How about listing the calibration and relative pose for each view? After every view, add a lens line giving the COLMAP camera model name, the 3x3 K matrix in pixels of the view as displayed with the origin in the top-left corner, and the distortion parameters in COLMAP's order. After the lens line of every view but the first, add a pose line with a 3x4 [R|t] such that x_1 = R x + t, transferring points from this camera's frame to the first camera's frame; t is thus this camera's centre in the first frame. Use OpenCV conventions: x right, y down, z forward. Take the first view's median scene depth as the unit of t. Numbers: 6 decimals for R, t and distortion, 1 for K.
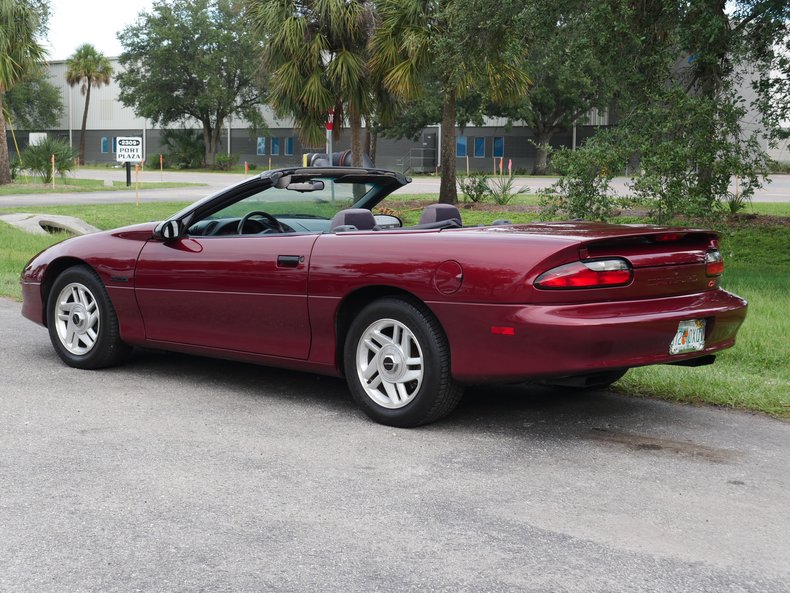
lens RADIAL K [[1372.0, 0, 395.0], [0, 1372.0, 296.5], [0, 0, 1]] dist [-0.006673, 0.111827]
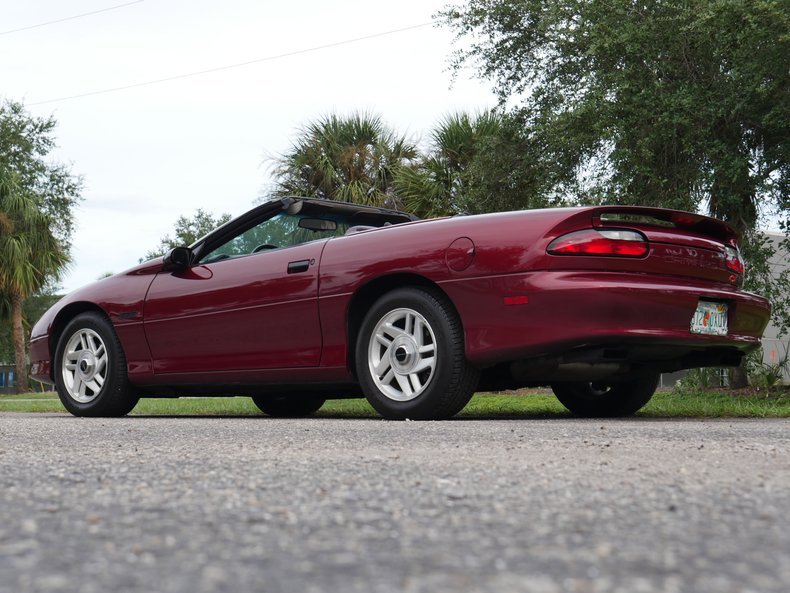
lens RADIAL K [[1414.0, 0, 395.0], [0, 1414.0, 296.5], [0, 0, 1]] dist [0.015668, 0.122075]
pose [[0.999653, -0.017708, -0.019494, 0.010576], [0.014050, 0.984657, -0.173936, 0.170953], [0.022275, 0.173602, 0.984564, 0.007871]]
